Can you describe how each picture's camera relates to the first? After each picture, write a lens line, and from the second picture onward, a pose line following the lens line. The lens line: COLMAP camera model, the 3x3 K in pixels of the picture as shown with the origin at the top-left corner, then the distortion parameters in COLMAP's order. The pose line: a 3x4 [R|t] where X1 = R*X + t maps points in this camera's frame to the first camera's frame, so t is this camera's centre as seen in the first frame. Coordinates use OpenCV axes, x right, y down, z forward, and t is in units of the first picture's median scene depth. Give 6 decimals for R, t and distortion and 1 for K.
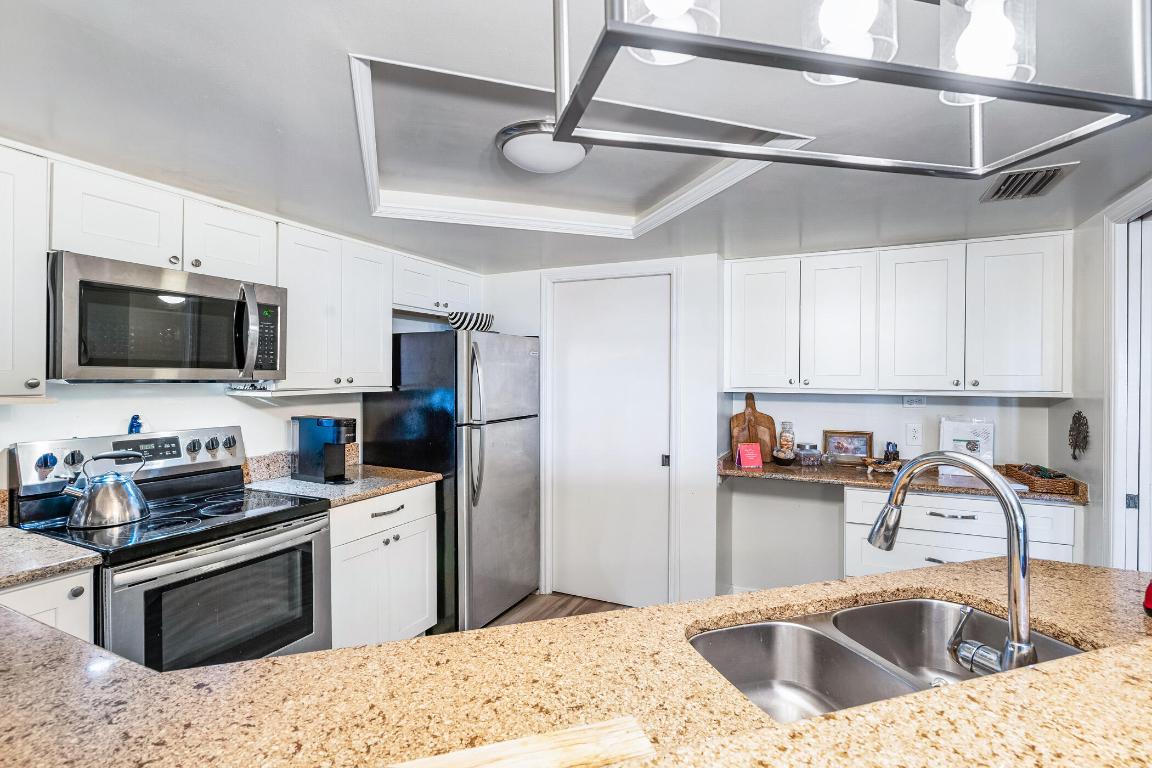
lens RADIAL K [[530.3, 0, 576.0], [0, 530.3, 384.0], [0, 0, 1]] dist [0.001081, 0.000134]
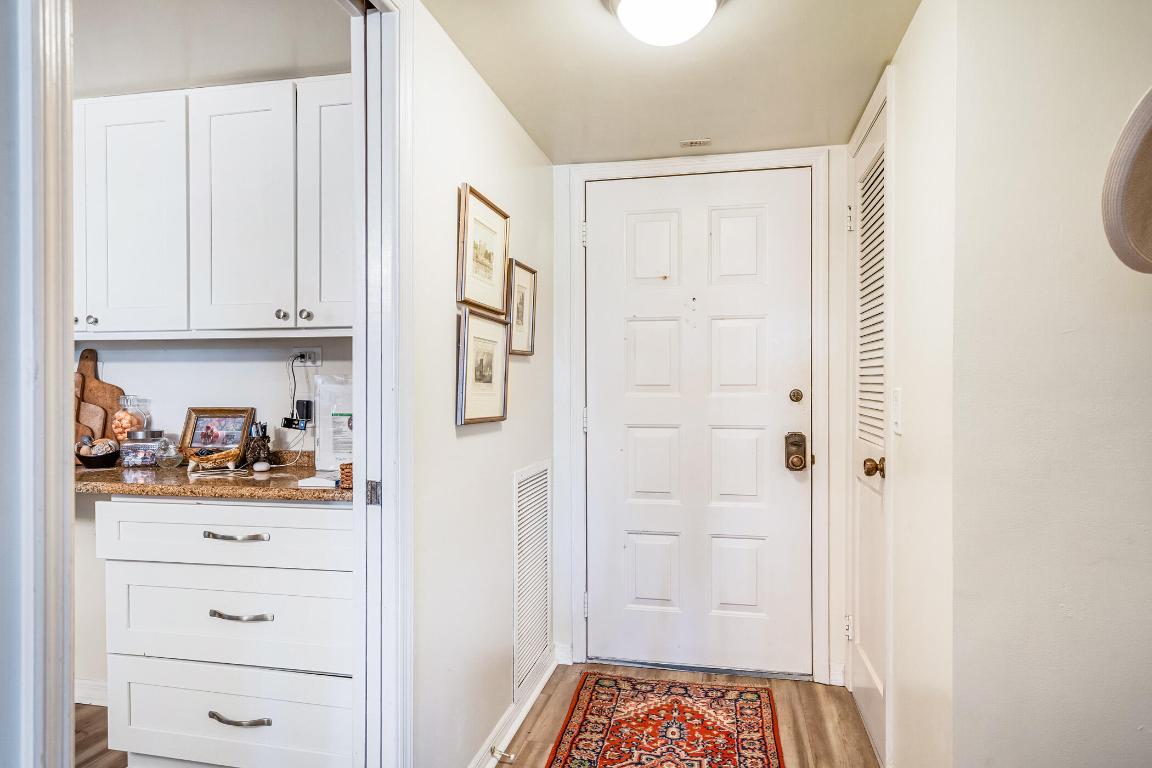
lens RADIAL K [[681.0, 0, 576.0], [0, 681.0, 384.0], [0, 0, 1]] dist [0.007013, 0.000077]
pose [[0.970919, -0.004315, 0.239369, 0.727406], [0.006993, 0.999922, -0.010336, 0.073268], [-0.239306, 0.011710, 0.970874, 0.145216]]
